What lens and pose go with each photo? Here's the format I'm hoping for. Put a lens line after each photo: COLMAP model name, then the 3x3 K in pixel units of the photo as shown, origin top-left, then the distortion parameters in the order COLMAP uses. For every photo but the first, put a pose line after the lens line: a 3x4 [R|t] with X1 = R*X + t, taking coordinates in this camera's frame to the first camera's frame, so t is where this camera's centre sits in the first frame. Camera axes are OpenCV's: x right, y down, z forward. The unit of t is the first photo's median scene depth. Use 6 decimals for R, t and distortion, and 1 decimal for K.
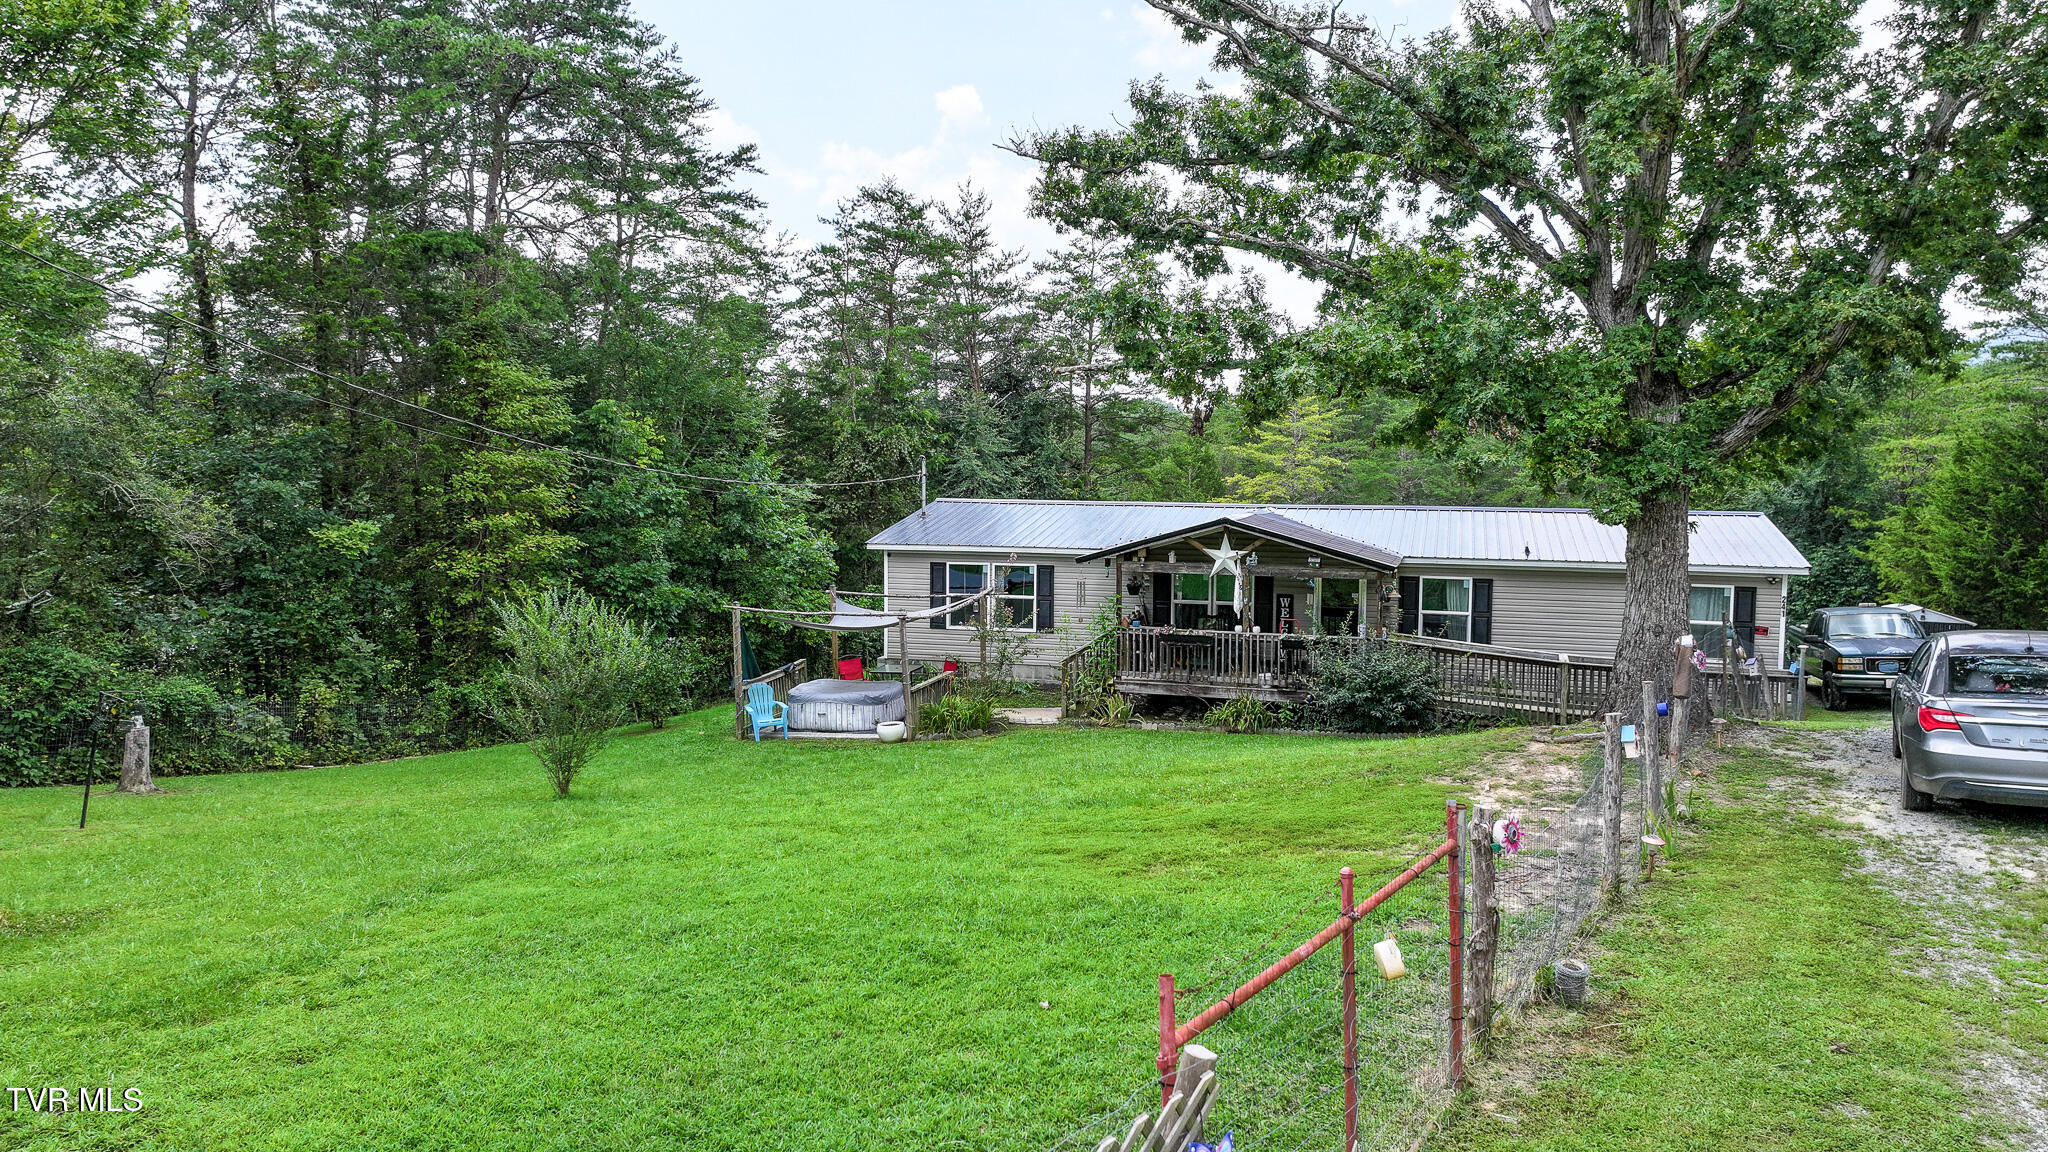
lens RADIAL K [[1439.6, 0, 1040.9], [0, 1439.6, 568.9], [0, 0, 1]] dist [0.001611, 0.014650]
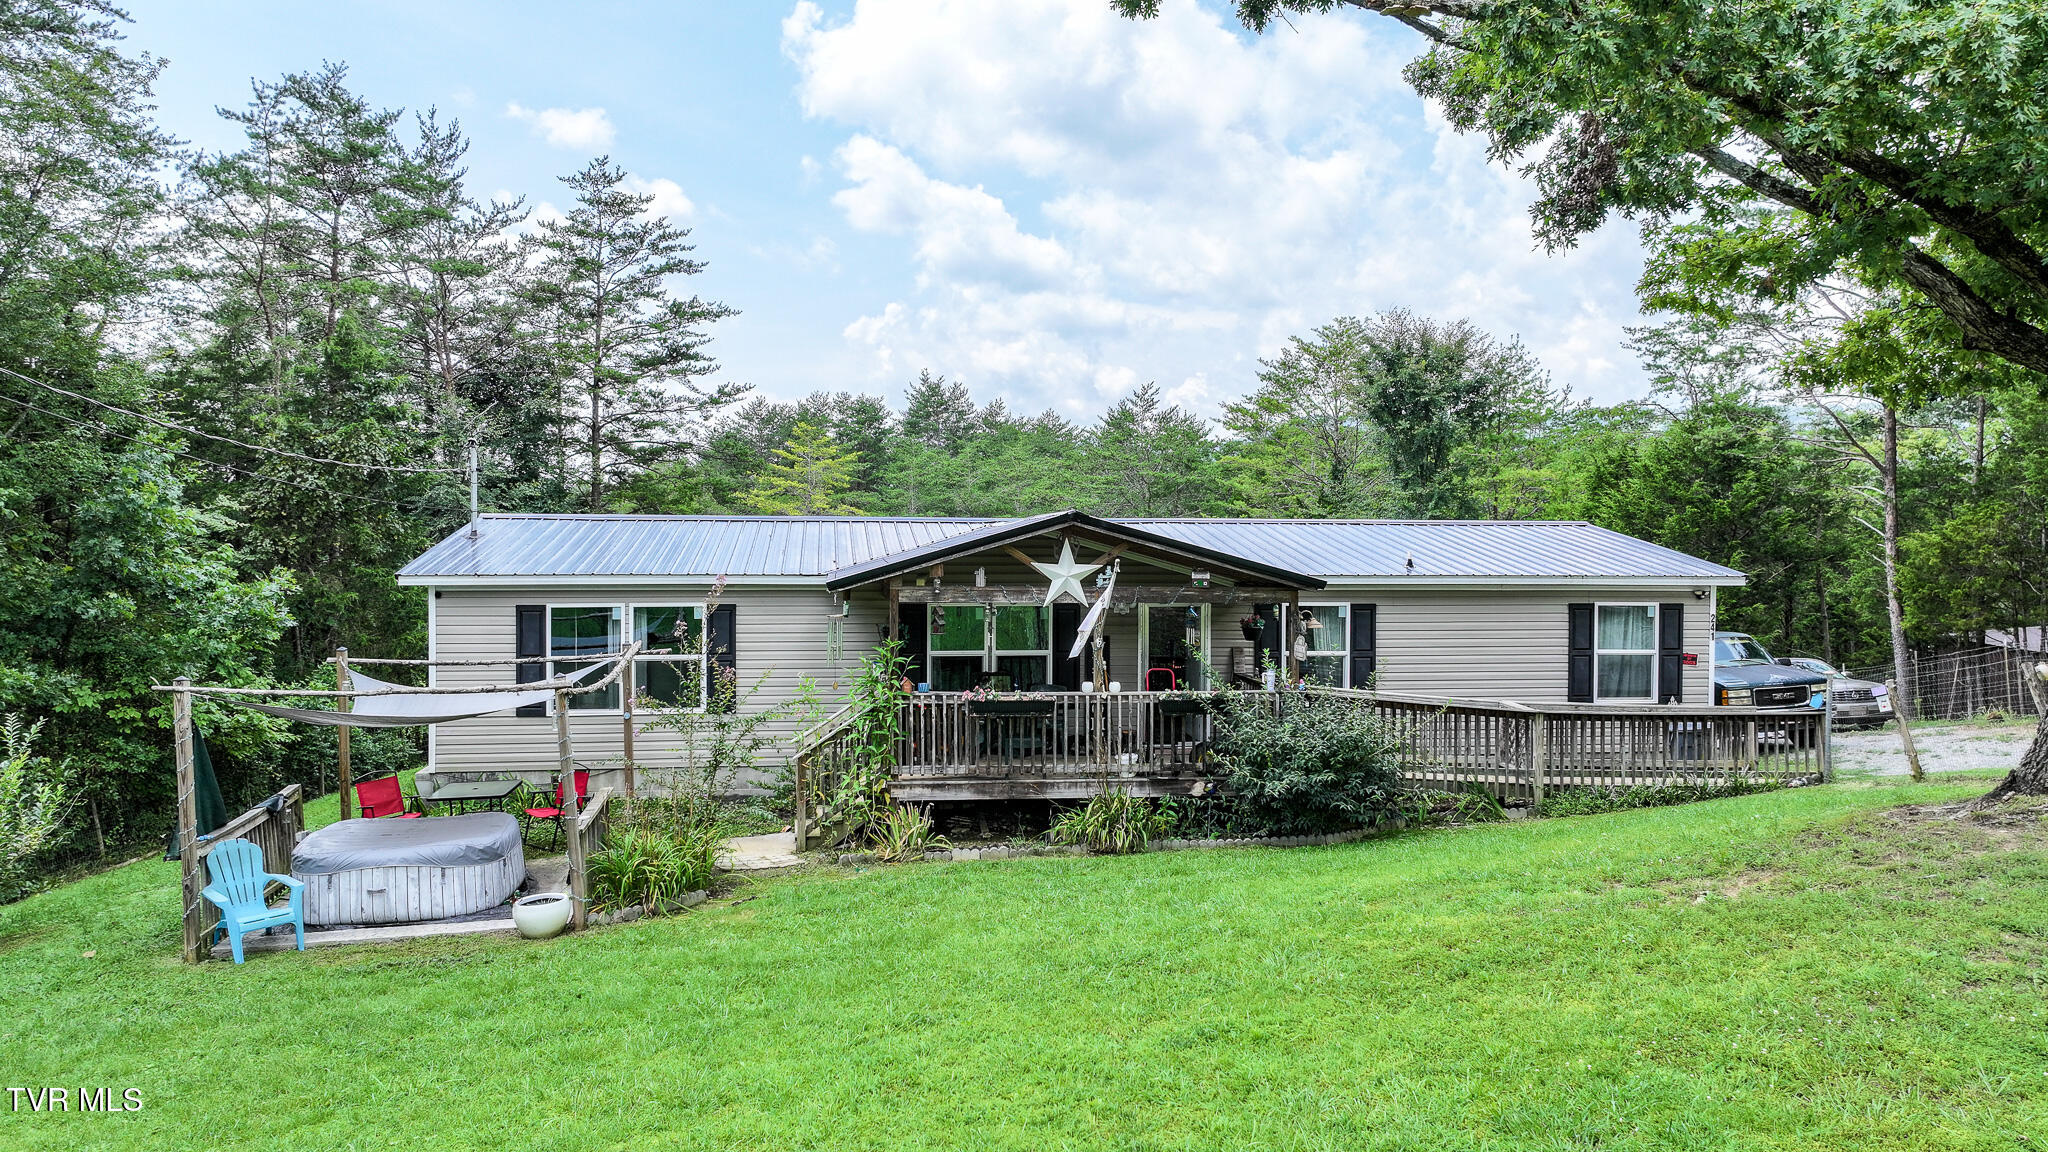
lens RADIAL K [[1439.6, 0, 1035.9], [0, 1439.6, 591.9], [0, 0, 1]] dist [0.001611, 0.014650]
pose [[0.913969, -0.018746, 0.405351, -0.138763], [0.035094, 0.998841, -0.032937, 0.019408], [-0.404263, 0.044329, 0.913568, 0.419418]]
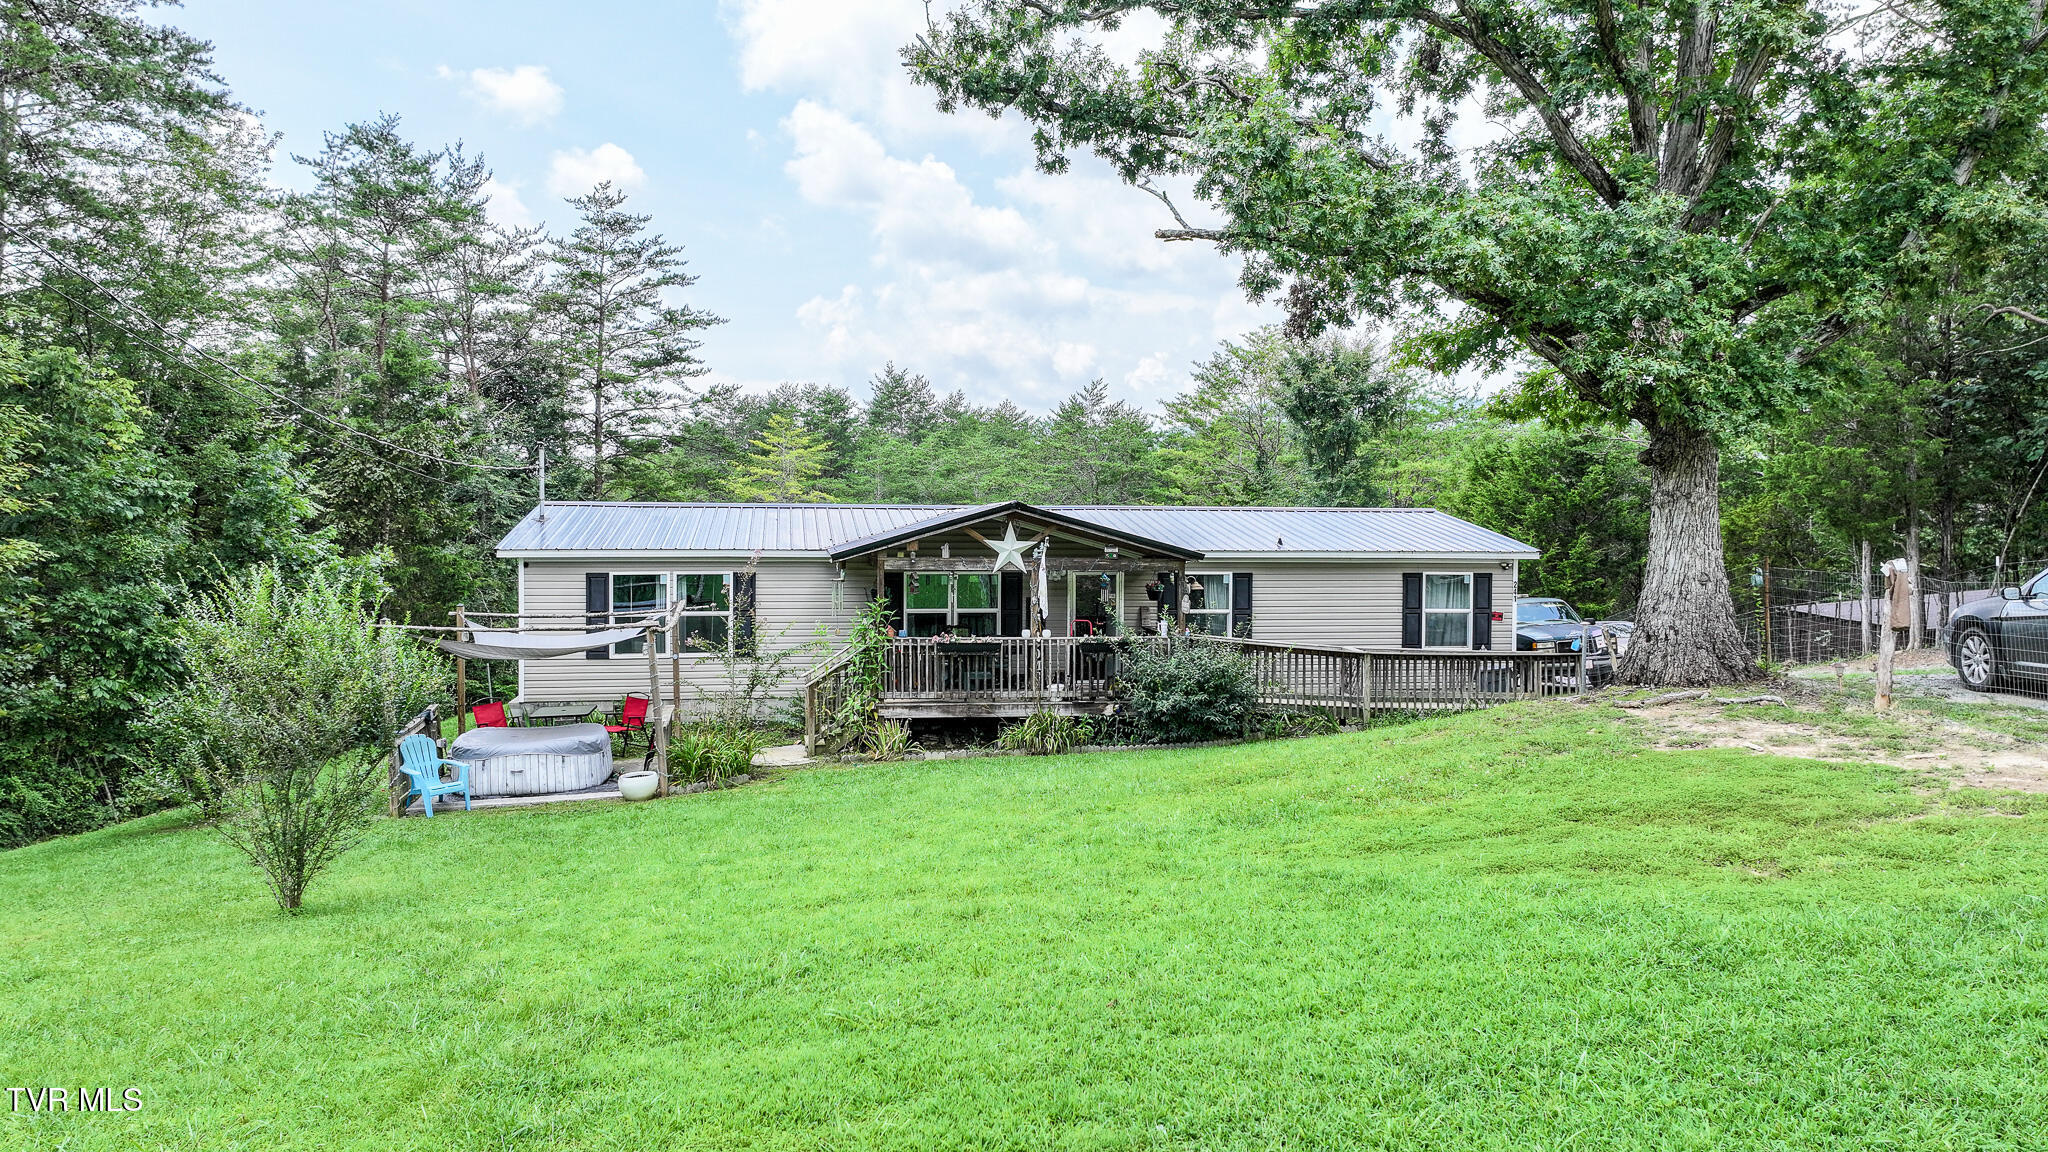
lens RADIAL K [[1439.6, 0, 1042.3], [0, 1439.6, 575.7], [0, 0, 1]] dist [0.001611, 0.014650]
pose [[0.900380, -0.018835, 0.434697, -0.219200], [0.036284, 0.998833, -0.031875, 0.034527], [-0.433590, 0.044472, 0.900012, 0.226885]]
